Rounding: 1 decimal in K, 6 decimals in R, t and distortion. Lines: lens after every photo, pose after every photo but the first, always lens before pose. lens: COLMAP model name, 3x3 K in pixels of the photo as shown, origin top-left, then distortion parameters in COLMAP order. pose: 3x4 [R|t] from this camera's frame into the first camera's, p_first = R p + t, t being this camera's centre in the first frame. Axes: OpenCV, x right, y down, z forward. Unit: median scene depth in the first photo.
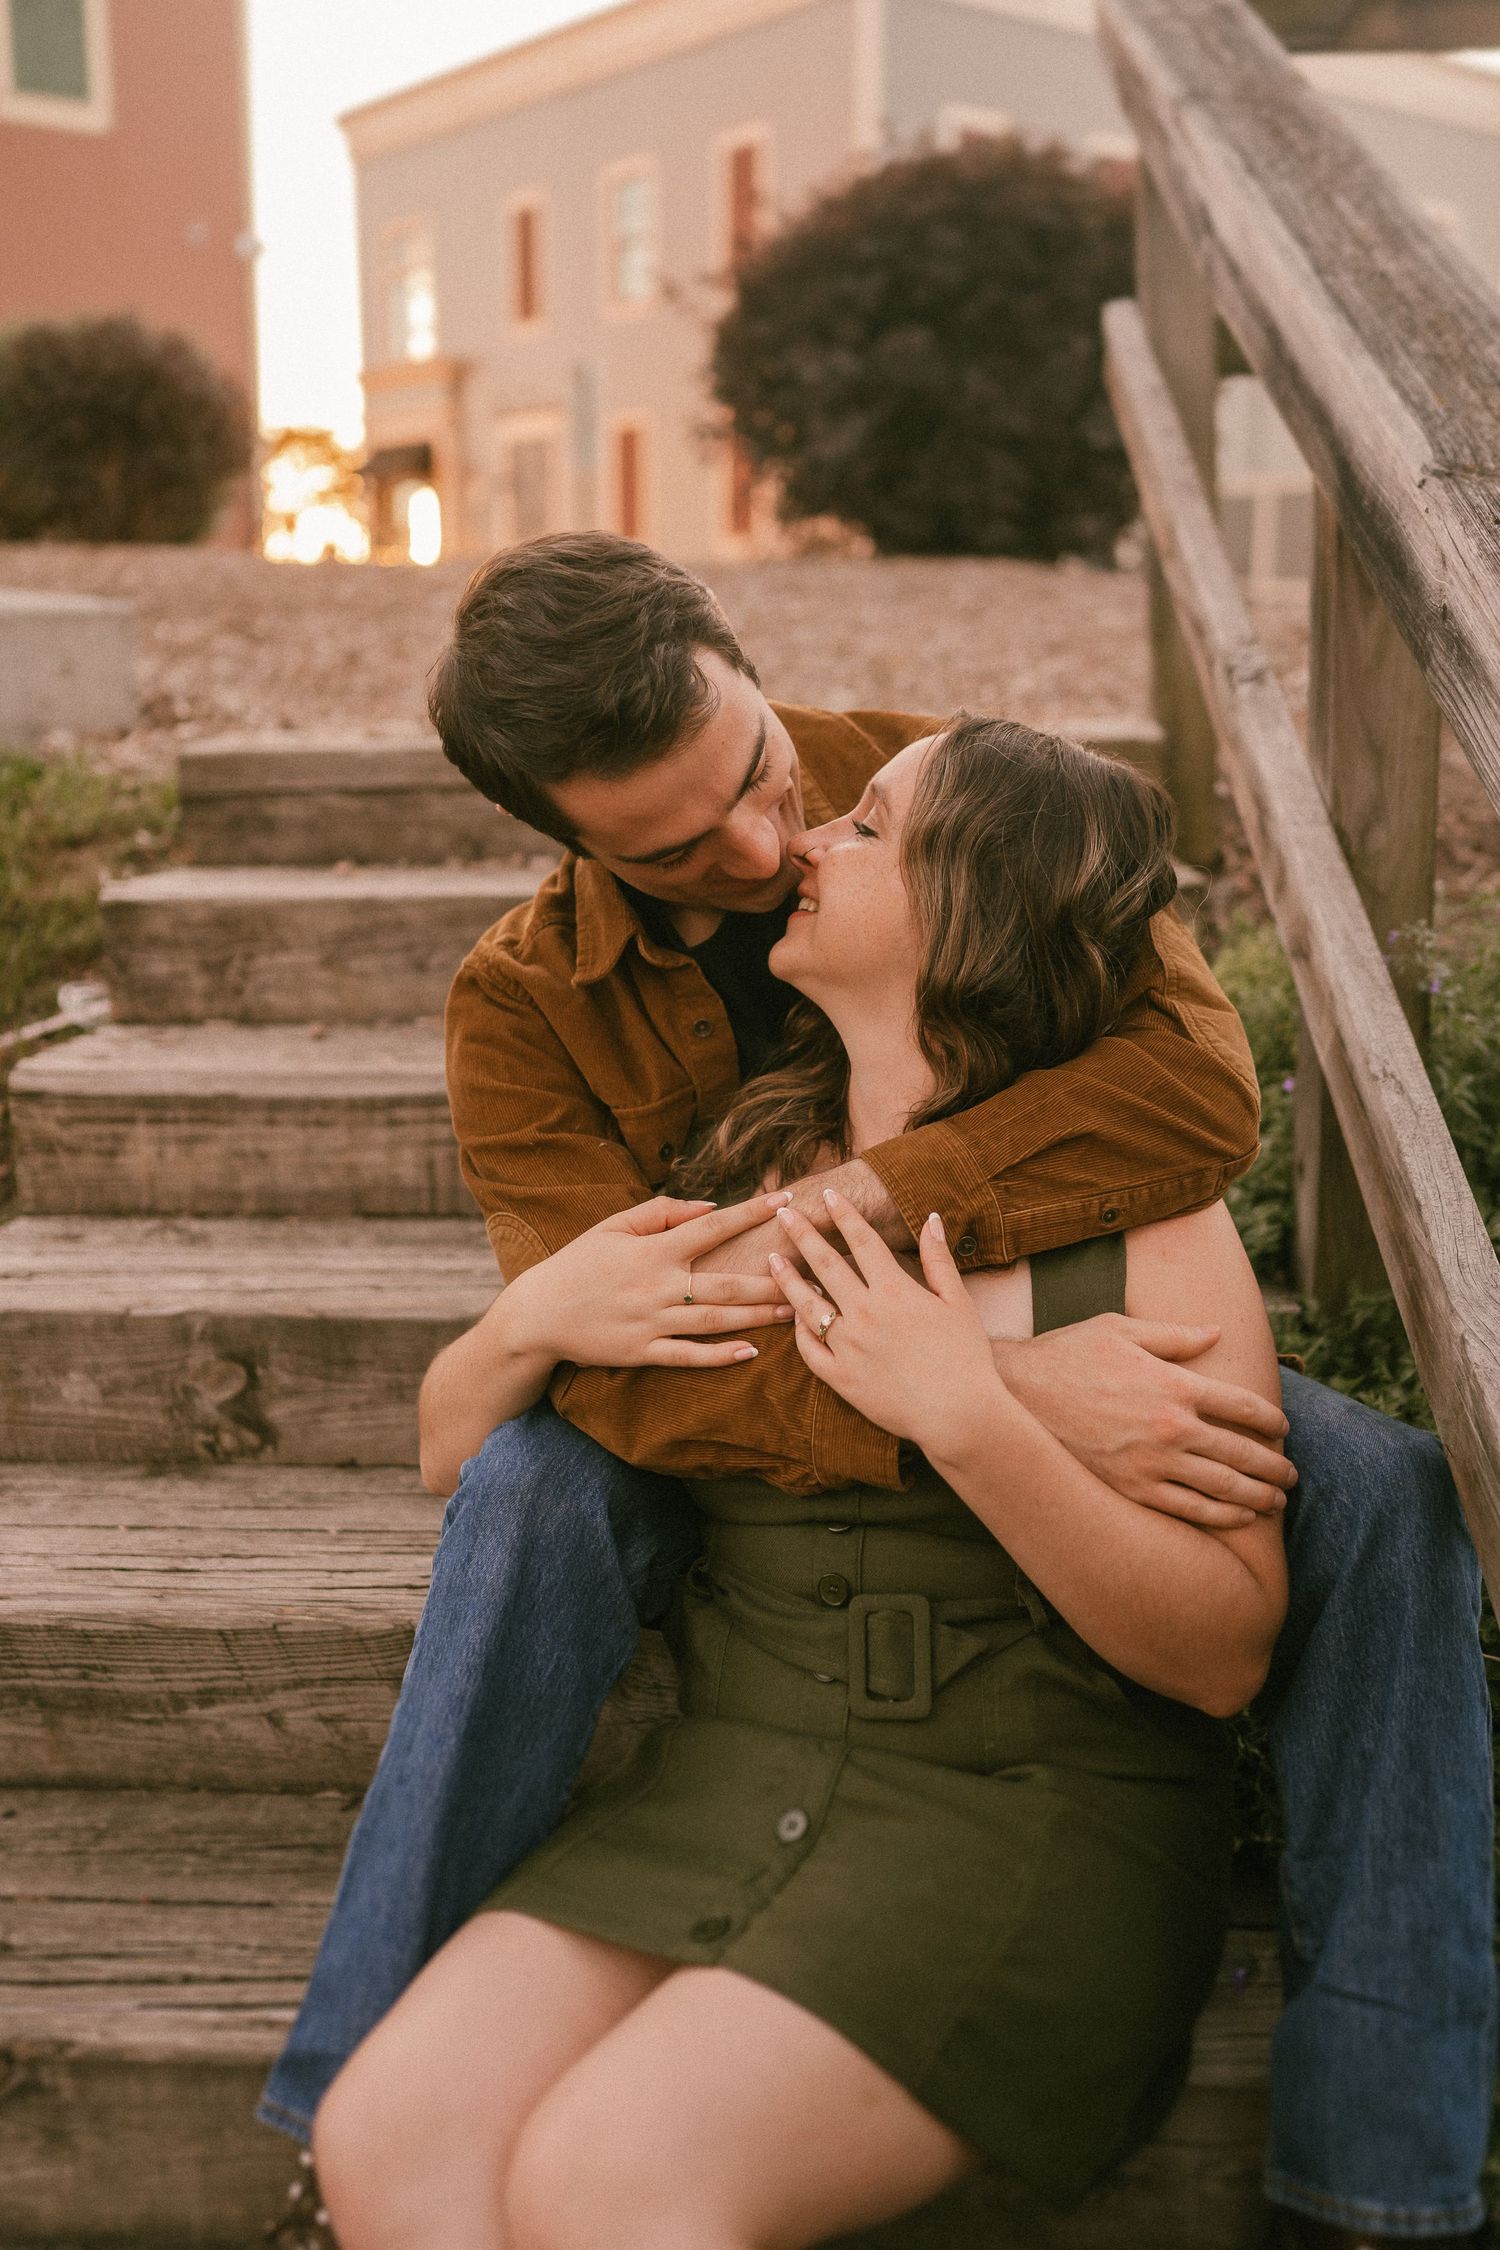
lens RADIAL K [[2229.3, 0, 744.6], [0, 2229.3, 1197.1], [0, 0, 1]] dist [-0.007026, 0.023883]
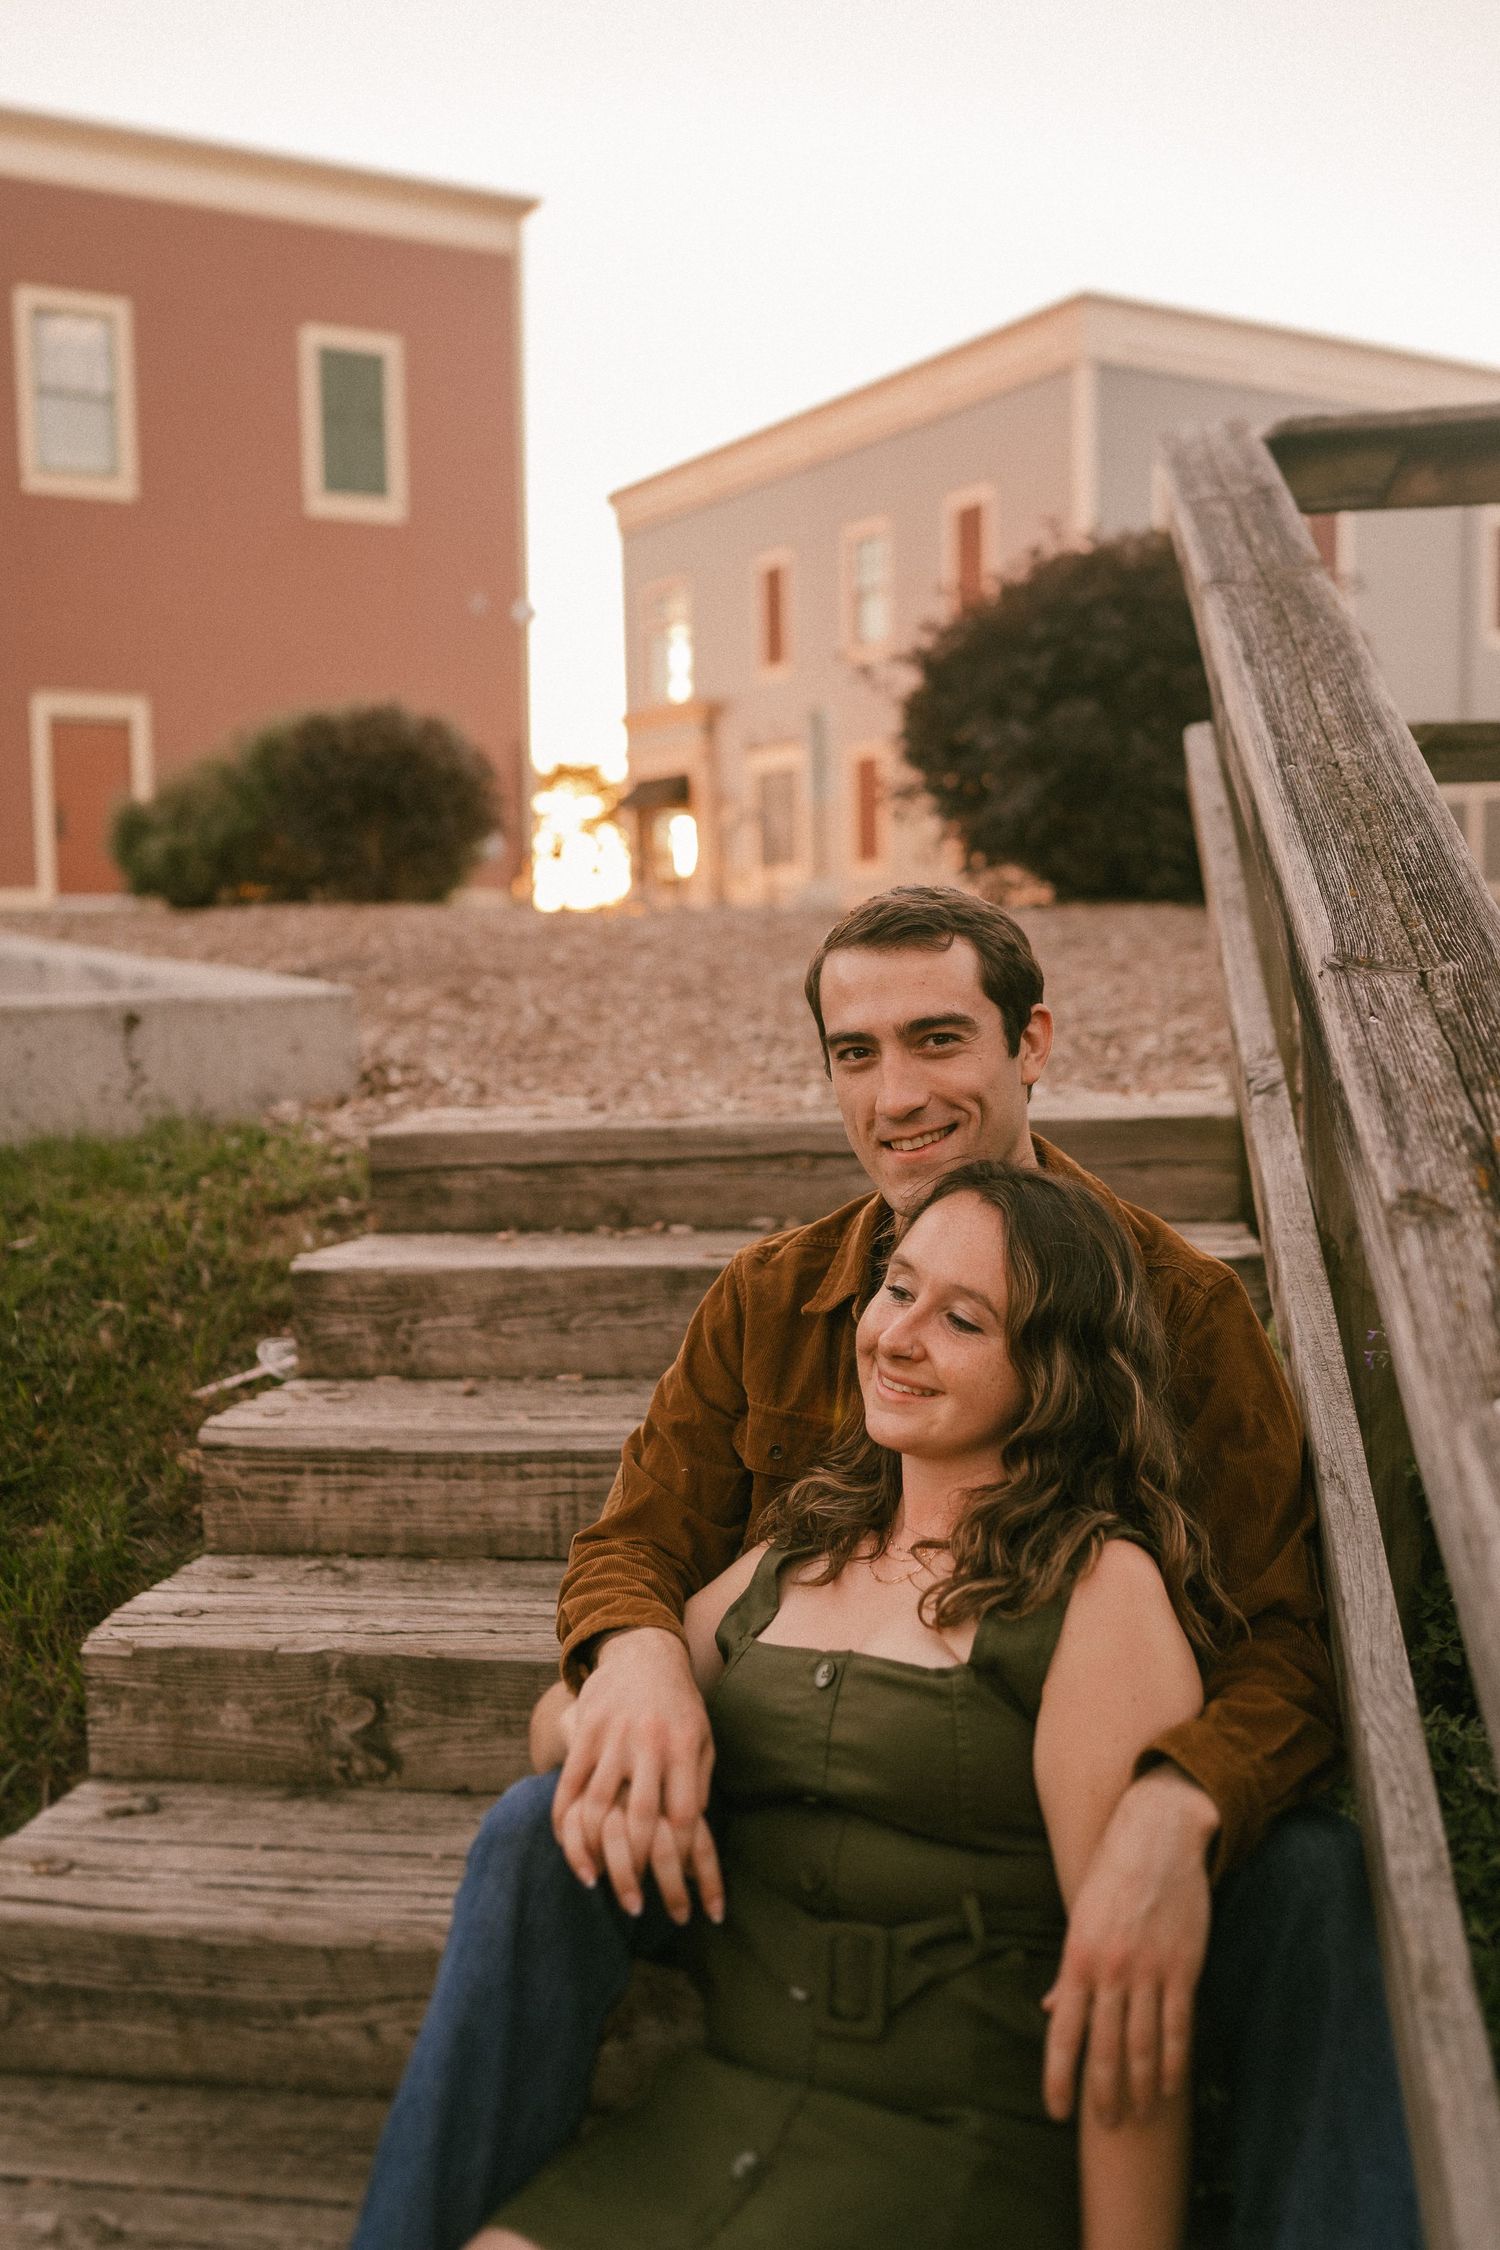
lens RADIAL K [[2140.2, 0, 723.7], [0, 2140.2, 1214.0], [0, 0, 1]] dist [0.000826, 0.005077]
pose [[0.992483, -0.008372, -0.122097, 0.080422], [-0.006304, 0.992836, -0.119316, -0.037727], [0.122221, 0.119189, 0.985320, -0.075625]]
